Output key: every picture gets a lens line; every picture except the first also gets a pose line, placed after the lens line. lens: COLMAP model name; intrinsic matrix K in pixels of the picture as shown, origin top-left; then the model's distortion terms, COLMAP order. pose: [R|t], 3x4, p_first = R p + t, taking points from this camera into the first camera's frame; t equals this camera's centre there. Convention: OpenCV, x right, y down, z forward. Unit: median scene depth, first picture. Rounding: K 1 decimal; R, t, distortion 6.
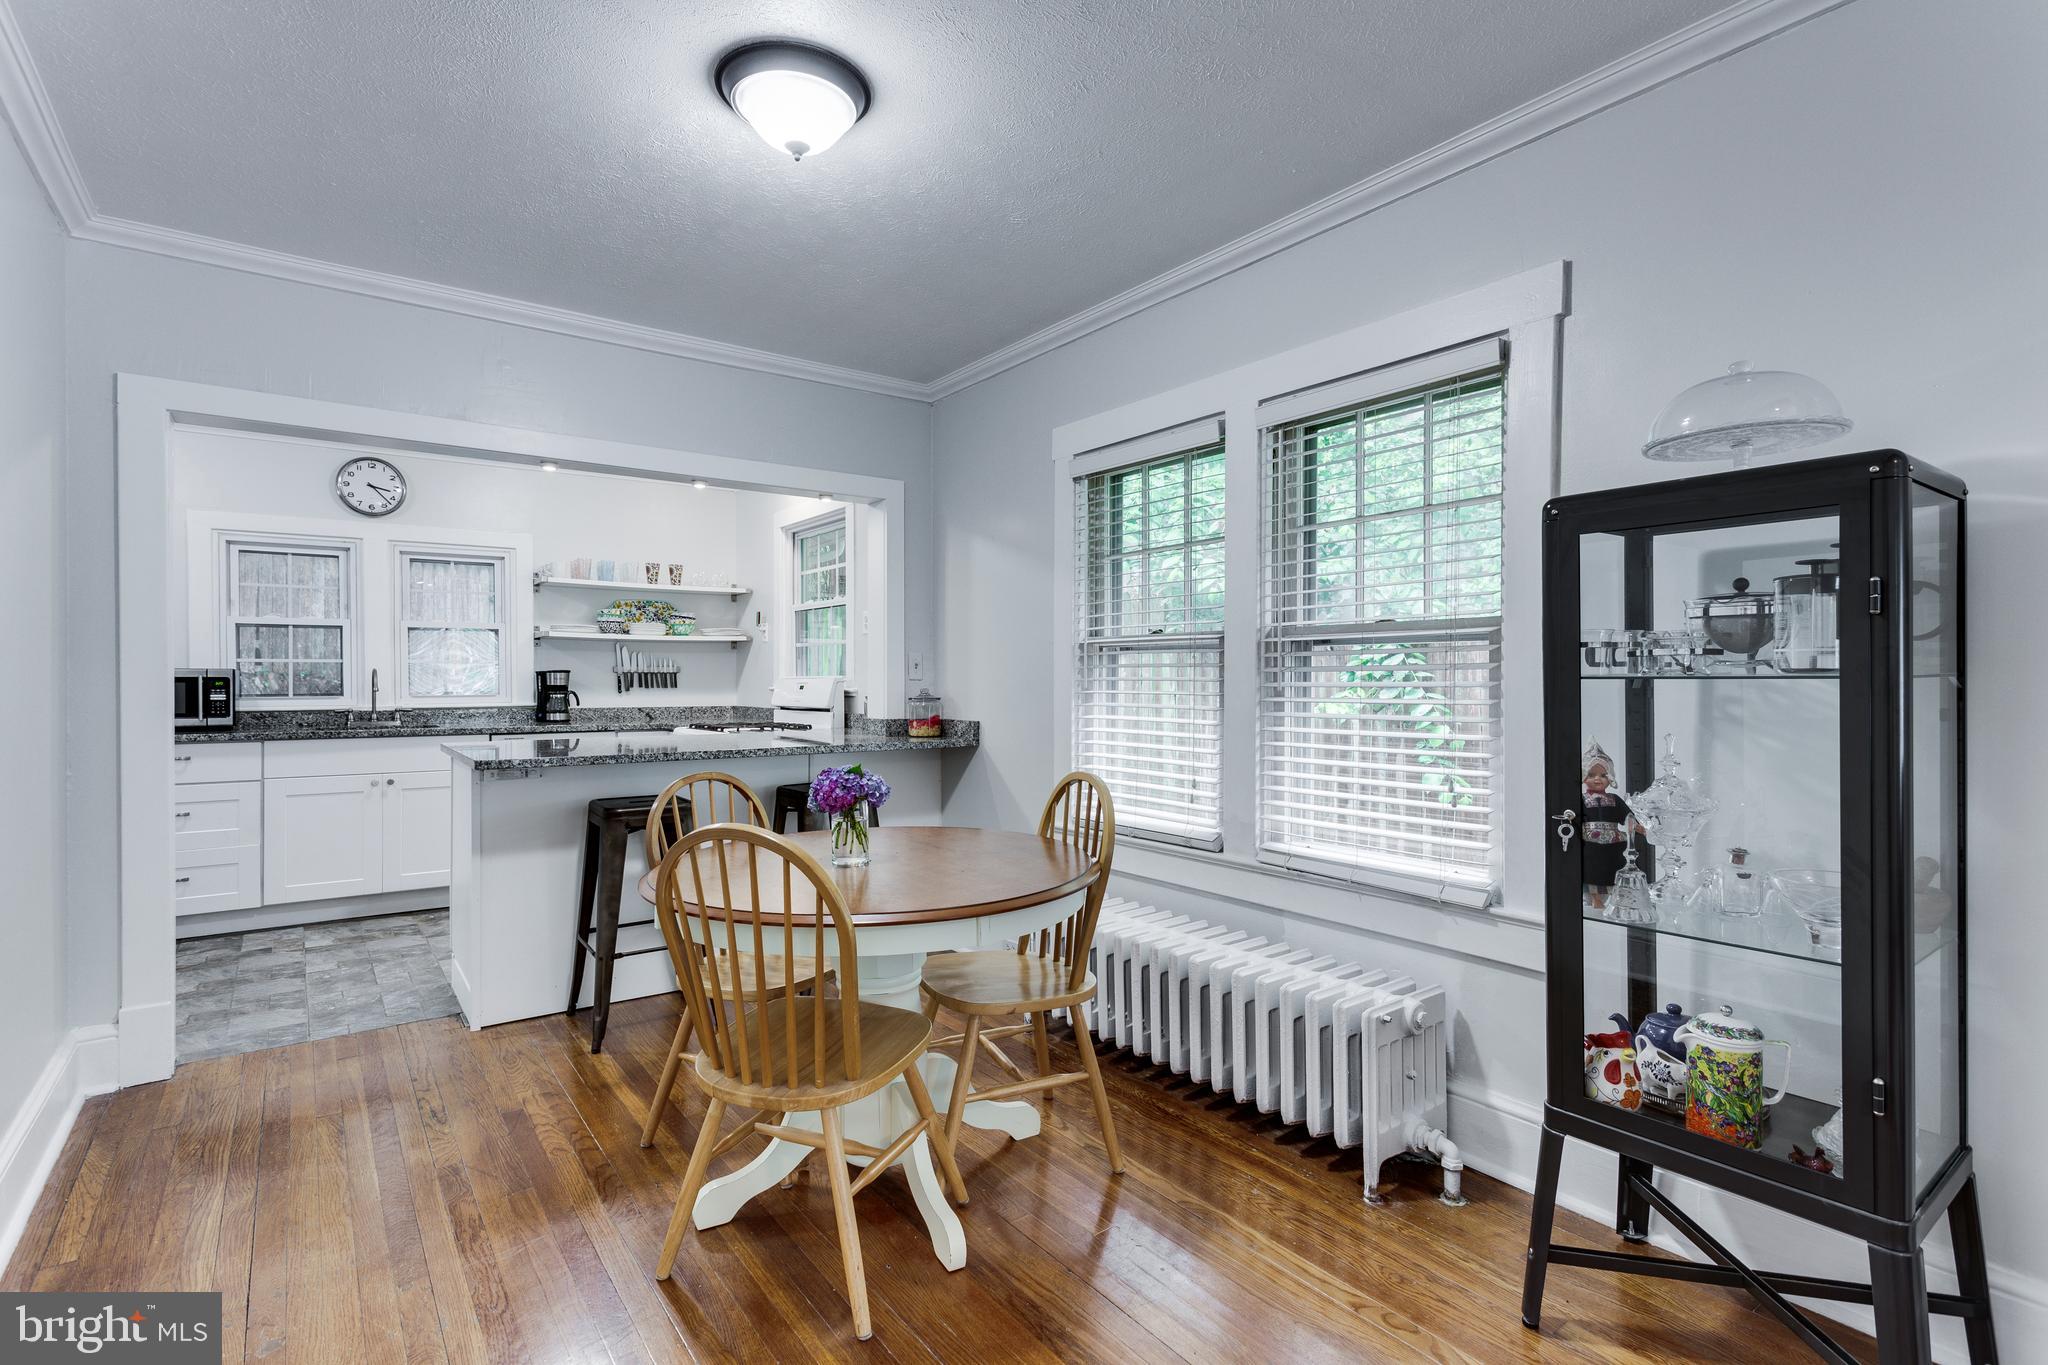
lens RADIAL K [[997.7, 0, 1029.3], [0, 997.7, 677.1], [0, 0, 1]] dist [0.010375, 0.000093]
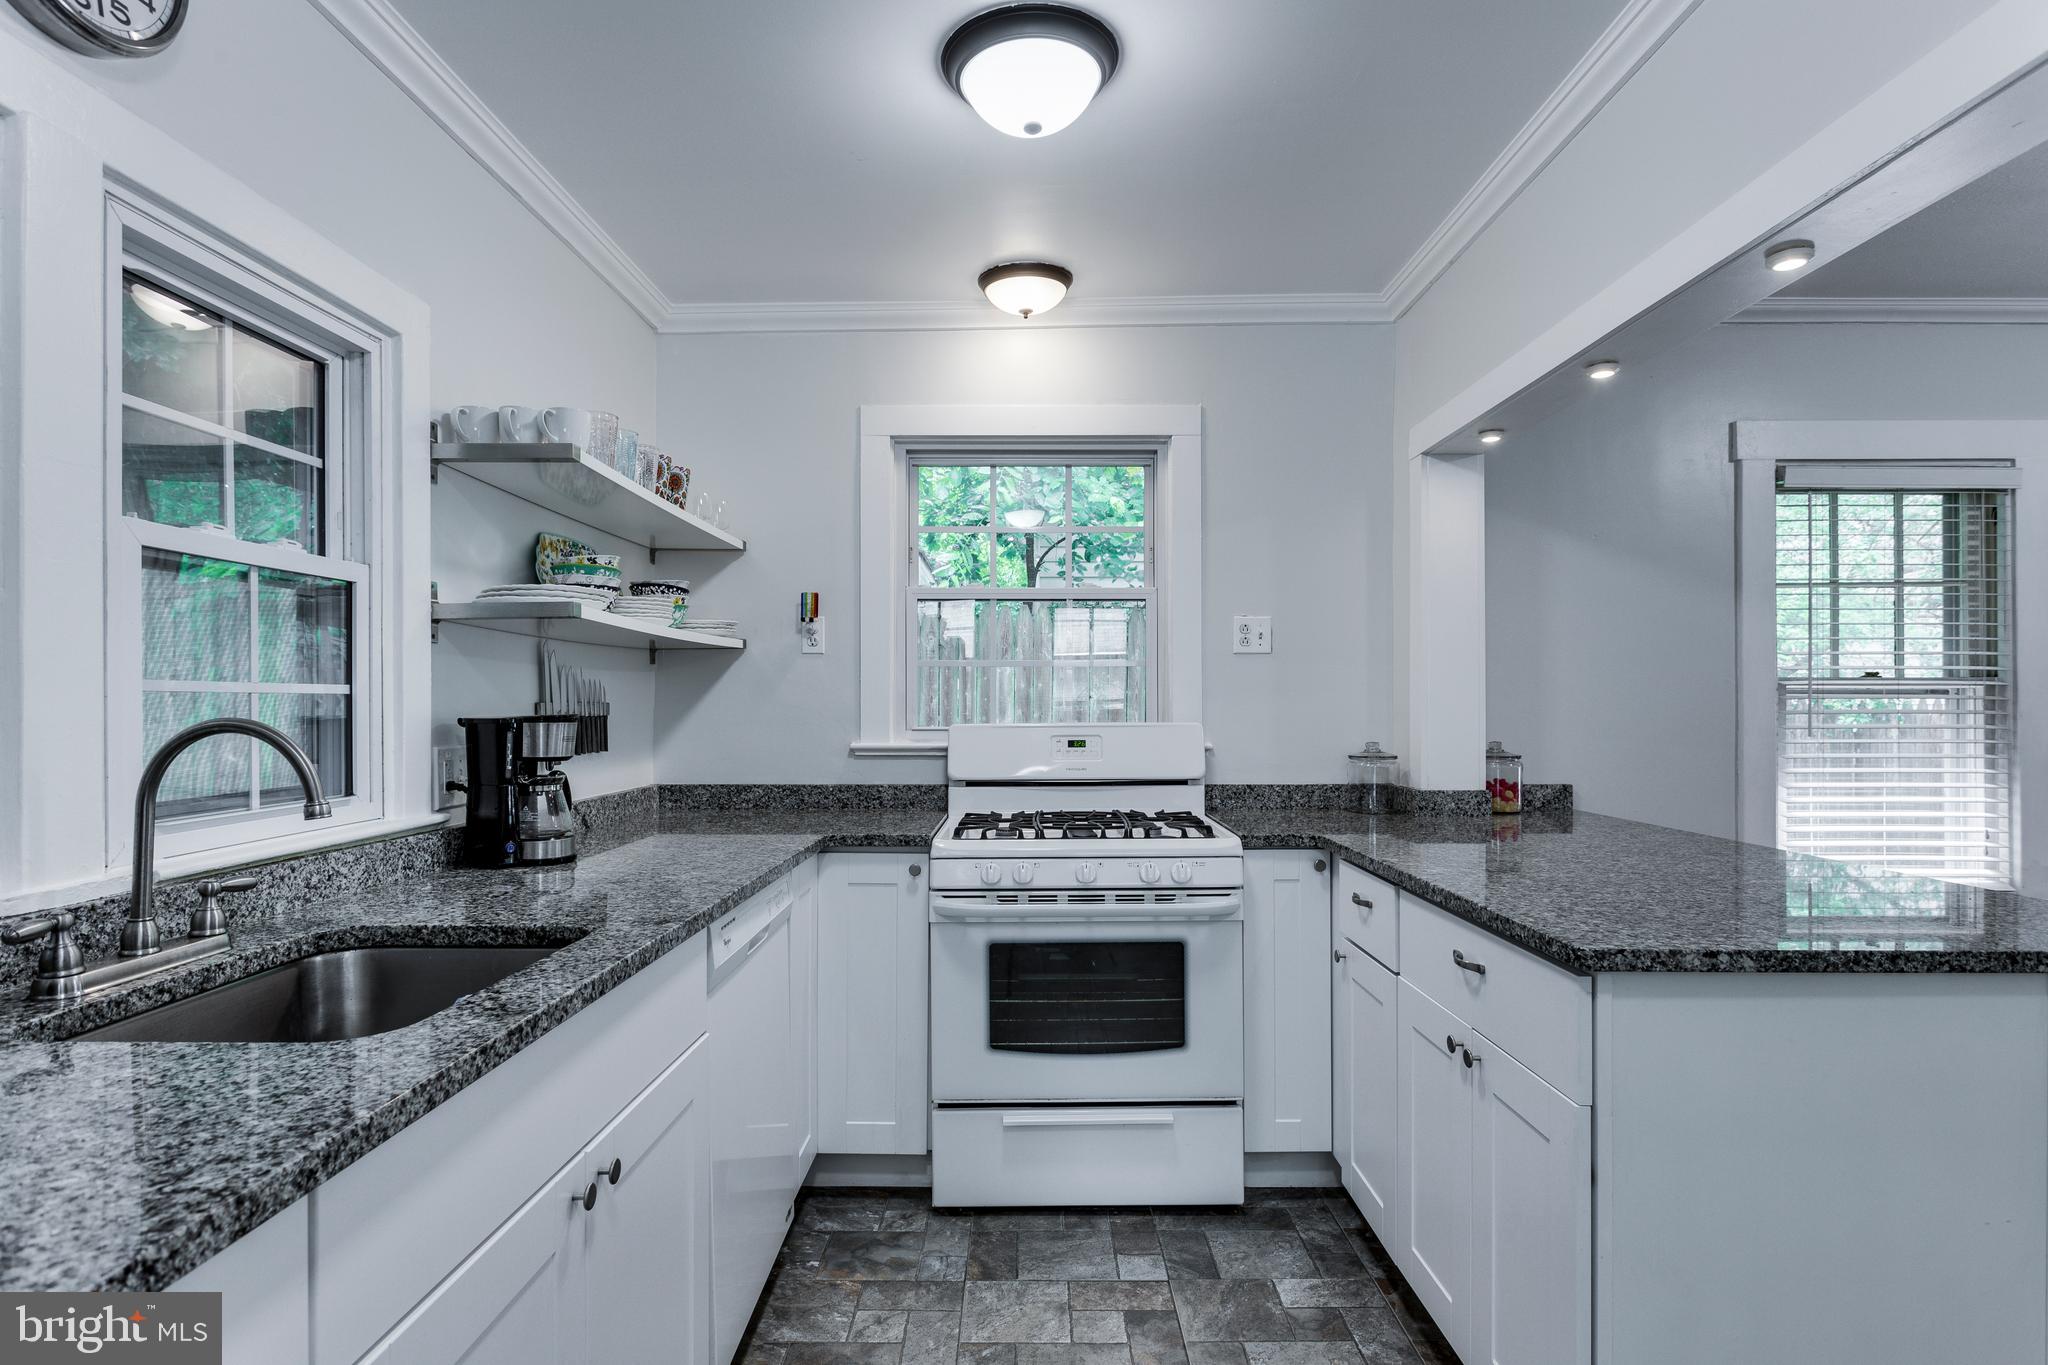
lens RADIAL K [[986.5, 0, 1031.3], [0, 986.5, 710.7], [0, 0, 1]] dist [0.000430, 0.000096]
pose [[0.598517, -0.001754, 0.801108, -0.703286], [0.002181, 0.999997, 0.000560, -0.009391], [-0.801107, 0.001412, 0.598519, 0.705297]]
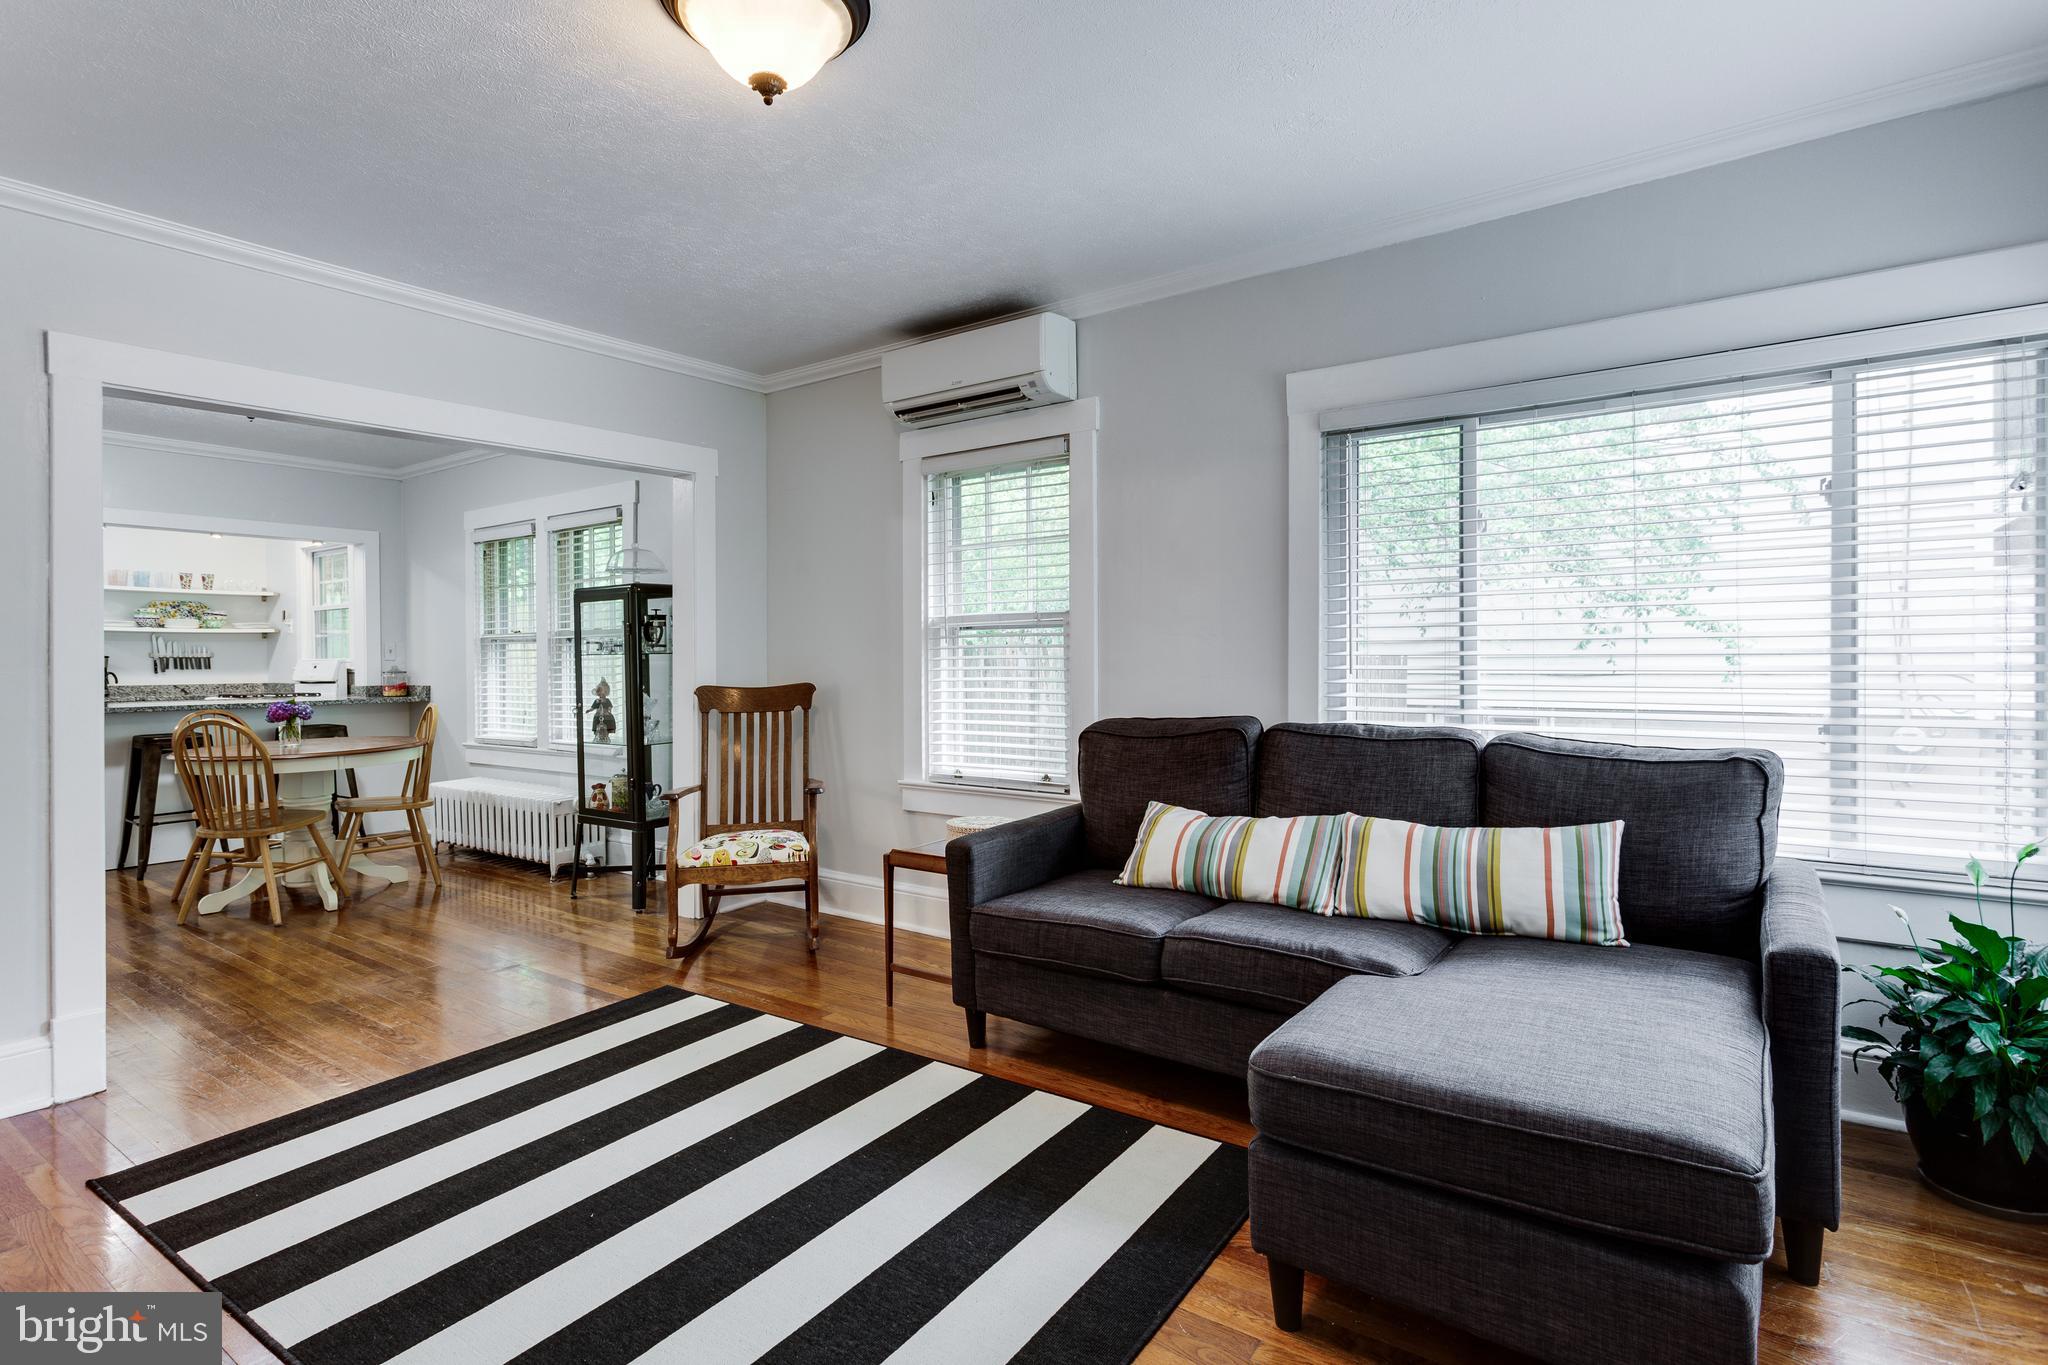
lens RADIAL K [[1033.6, 0, 1060.4], [0, 1033.6, 661.8], [0, 0, 1]] dist [0.000577, -0.000537]
pose [[0.946589, -0.008935, 0.322320, 0.301590], [0.008276, 0.999960, 0.003415, 0.006988], [-0.322337, -0.000565, 0.946625, -0.726827]]
